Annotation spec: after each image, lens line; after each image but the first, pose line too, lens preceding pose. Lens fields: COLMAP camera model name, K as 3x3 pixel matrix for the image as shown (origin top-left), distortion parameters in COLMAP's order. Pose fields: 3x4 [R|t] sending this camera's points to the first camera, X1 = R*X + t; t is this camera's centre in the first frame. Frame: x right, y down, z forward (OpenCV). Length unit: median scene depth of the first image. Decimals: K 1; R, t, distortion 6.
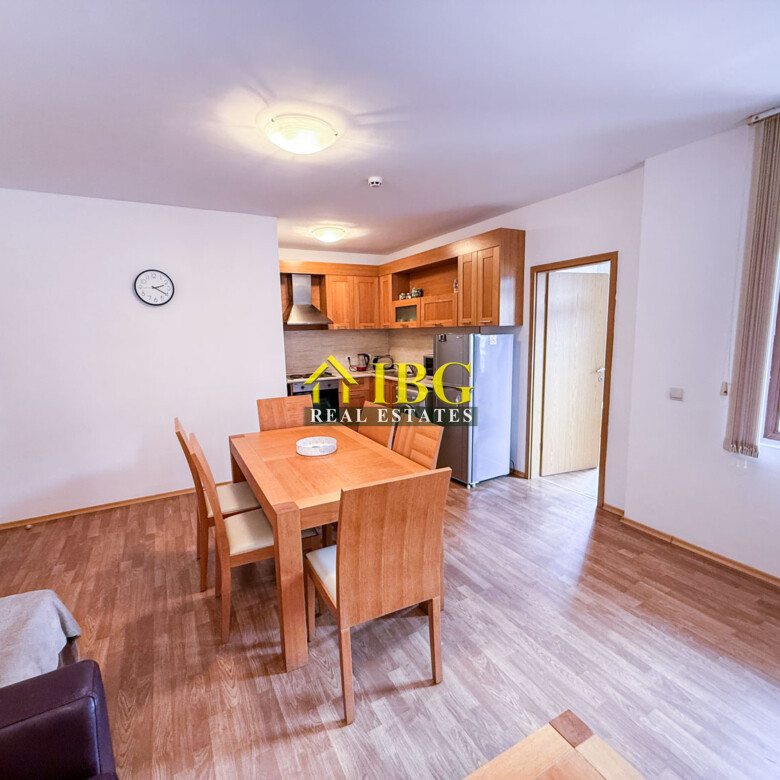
lens RADIAL K [[414.4, 0, 389.0], [0, 414.4, 392.1], [0, 0, 1]] dist [0.002401, -0.001466]
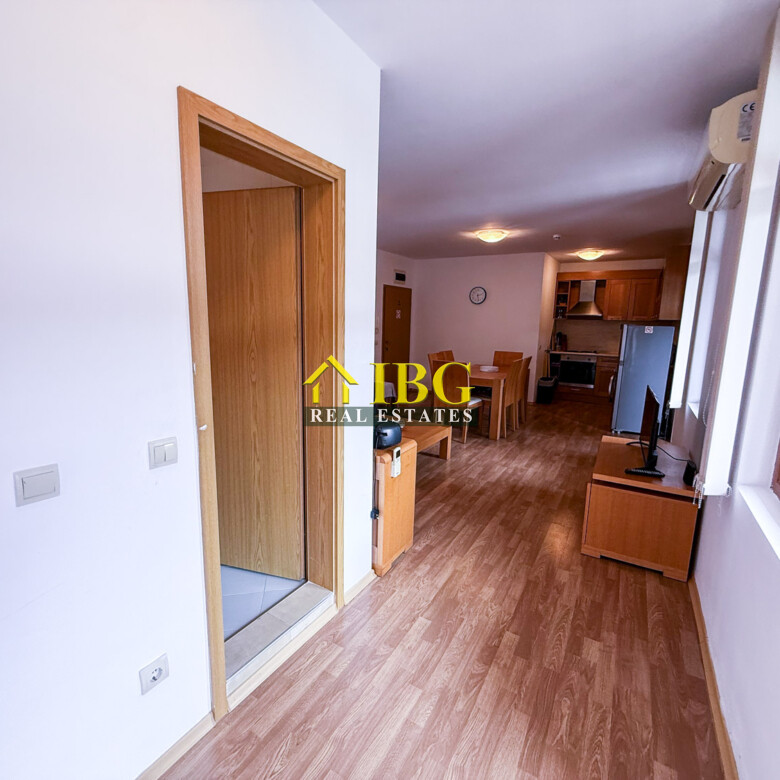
lens RADIAL K [[414.4, 0, 386.6], [0, 414.4, 389.5], [0, 0, 1]] dist [0.002401, -0.001466]
pose [[0.503423, 0.178089, -0.845488, 1.227832], [-0.163900, 0.980445, 0.108926, 0.073323], [0.848353, 0.083740, 0.522767, -0.525761]]
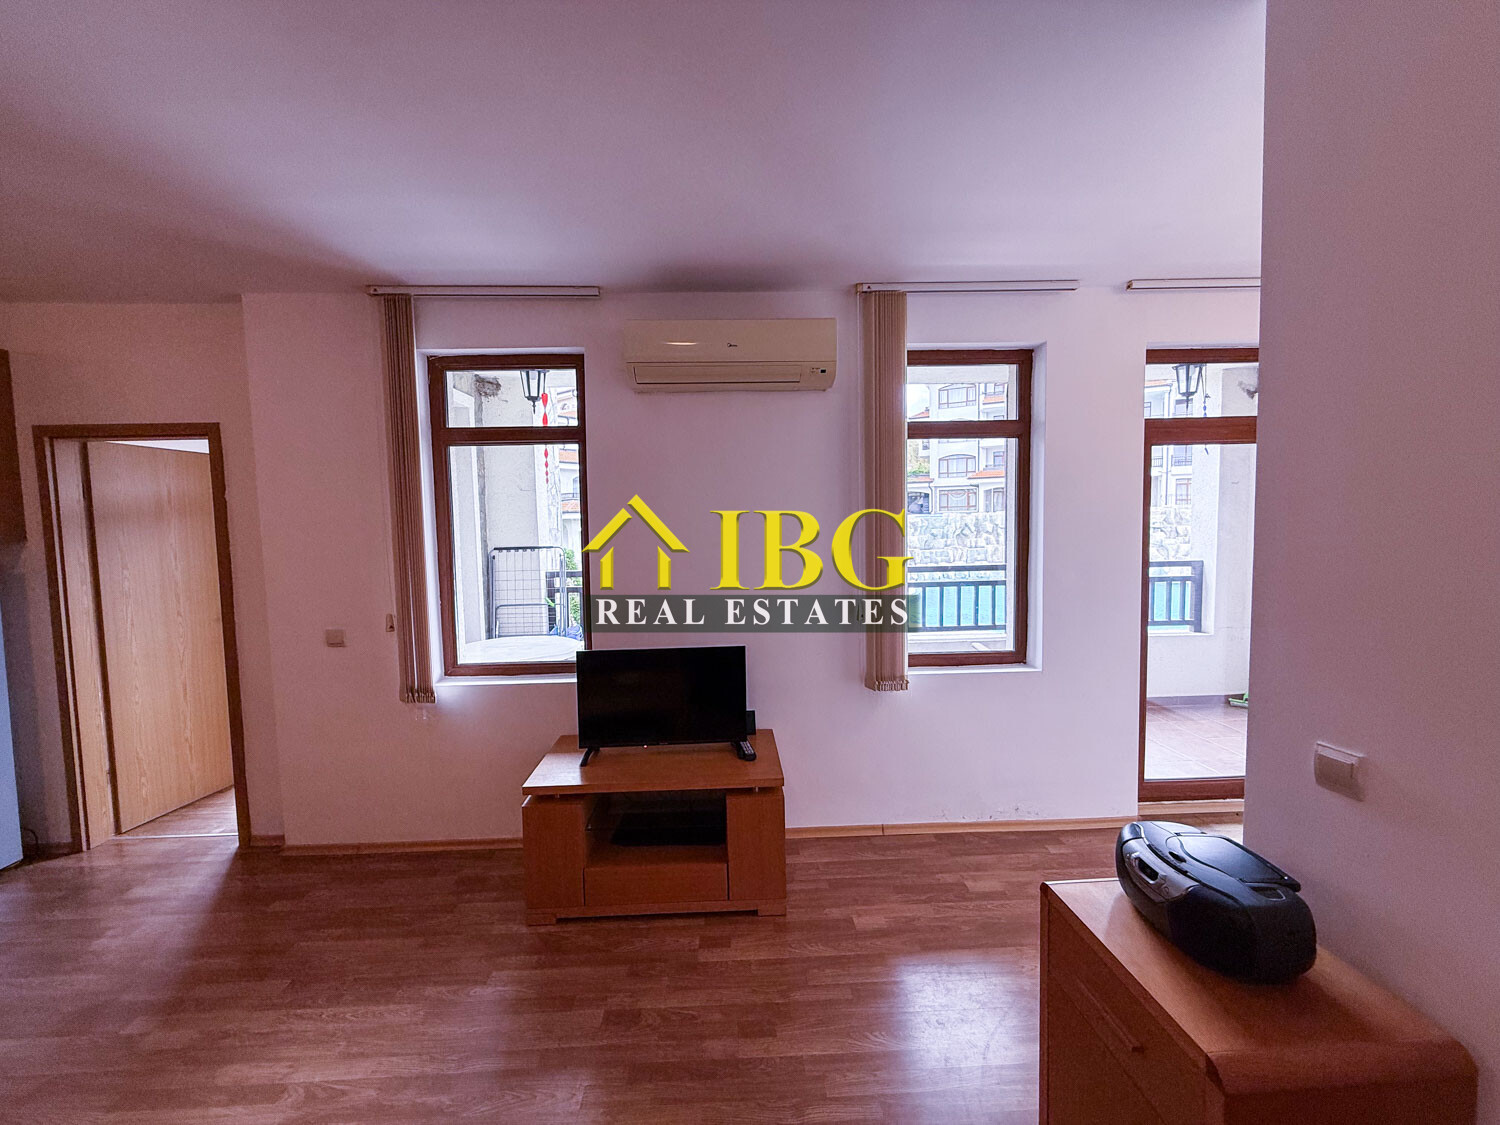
lens RADIAL K [[596.9, 0, 755.8], [0, 596.9, 561.6], [0, 0, 1]] dist [0.002090, -0.000822]
pose [[0.450727, -0.045903, 0.891481, 0.105912], [0.143923, 0.989348, -0.021824, 0.001333], [-0.880983, 0.138141, 0.452532, -0.084619]]
